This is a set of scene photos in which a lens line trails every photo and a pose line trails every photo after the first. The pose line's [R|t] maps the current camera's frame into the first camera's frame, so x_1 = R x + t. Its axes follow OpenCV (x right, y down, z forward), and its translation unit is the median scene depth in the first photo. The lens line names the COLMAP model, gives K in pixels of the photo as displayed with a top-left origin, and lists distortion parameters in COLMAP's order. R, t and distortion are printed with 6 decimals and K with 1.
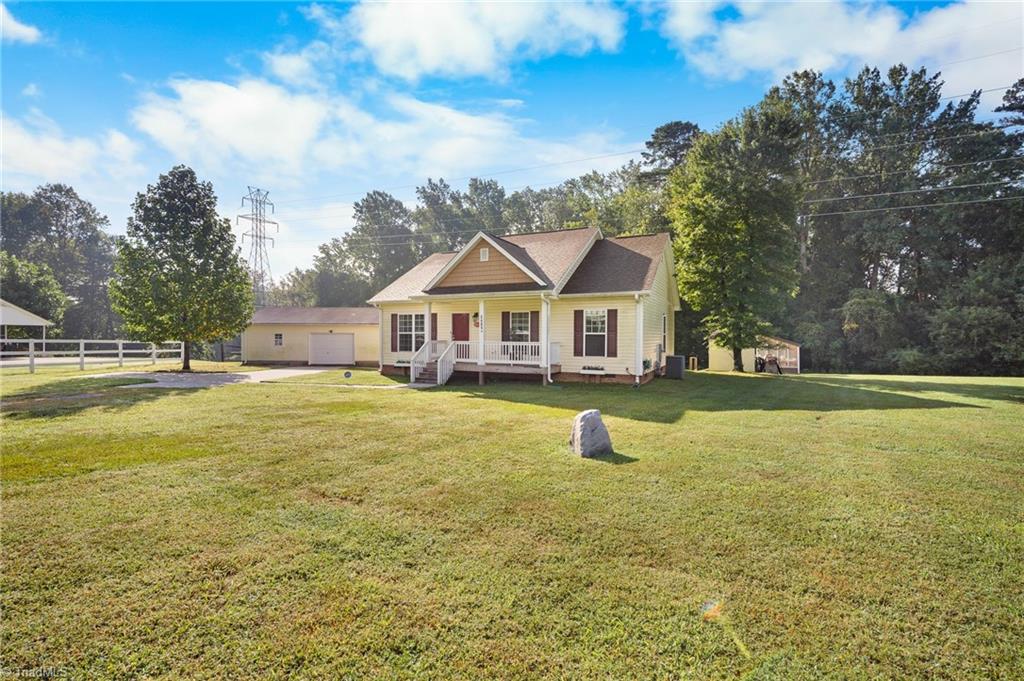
lens RADIAL K [[406.2, 0, 514.9], [0, 406.2, 342.8], [0, 0, 1]] dist [-0.012518, 0.000137]
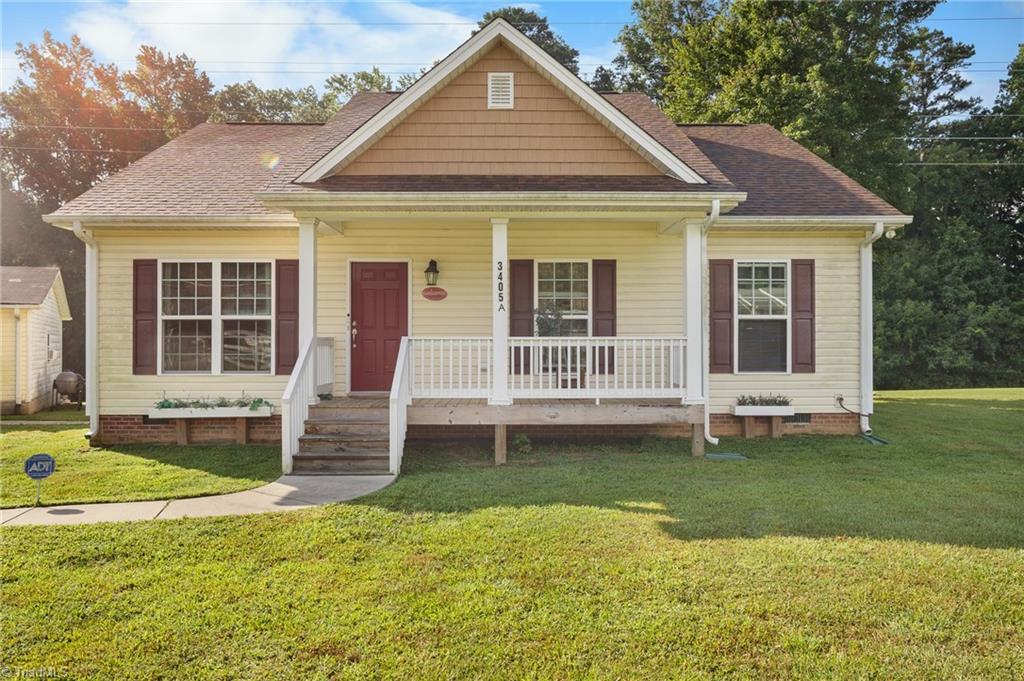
lens RADIAL K [[654.8, 0, 512.0], [0, 654.8, 340.5], [0, 0, 1]] dist [-0.007825, -0.001841]
pose [[0.909822, -0.003792, 0.414982, -0.252702], [0.012860, 0.999736, -0.019059, 0.008529], [-0.414800, 0.022677, 0.909630, 0.405399]]
